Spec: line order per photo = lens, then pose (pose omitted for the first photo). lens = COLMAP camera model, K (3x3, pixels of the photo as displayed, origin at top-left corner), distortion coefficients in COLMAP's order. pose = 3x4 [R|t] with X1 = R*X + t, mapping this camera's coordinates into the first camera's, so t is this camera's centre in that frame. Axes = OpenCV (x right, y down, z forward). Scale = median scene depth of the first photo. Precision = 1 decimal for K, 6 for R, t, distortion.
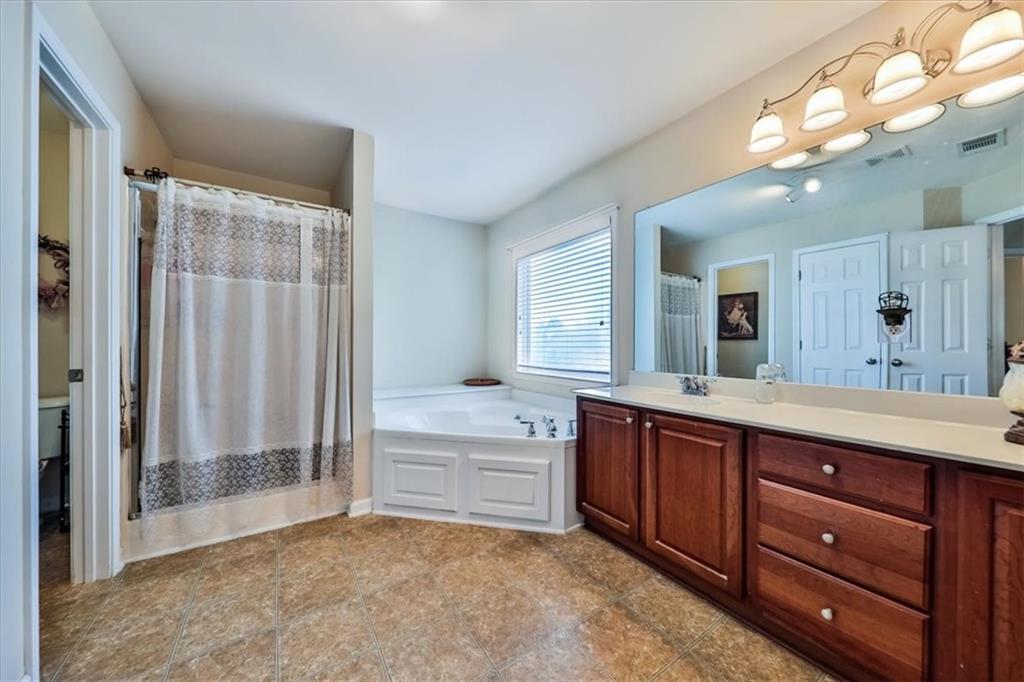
lens RADIAL K [[356.2, 0, 505.3], [0, 356.2, 343.1], [0, 0, 1]] dist [0.000408, -0.003365]
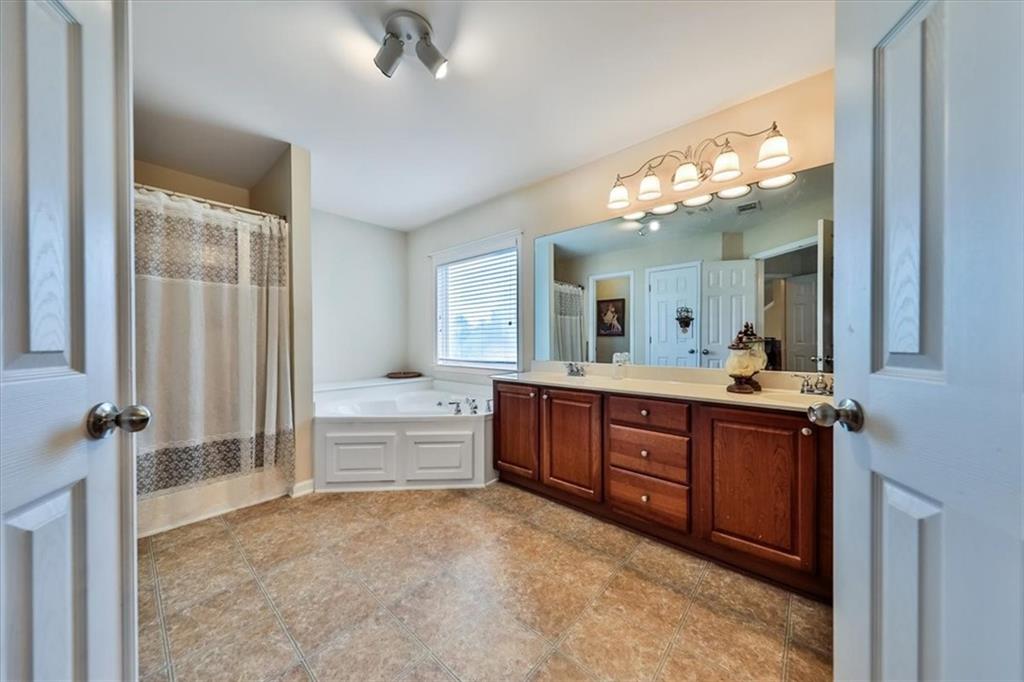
lens RADIAL K [[356.2, 0, 505.3], [0, 356.2, 343.1], [0, 0, 1]] dist [0.000408, -0.003365]
pose [[0.963513, -0.007206, 0.267565, -0.099274], [0.004580, 0.999935, 0.010440, 0.000693], [-0.267622, -0.008833, 0.963483, -0.249661]]
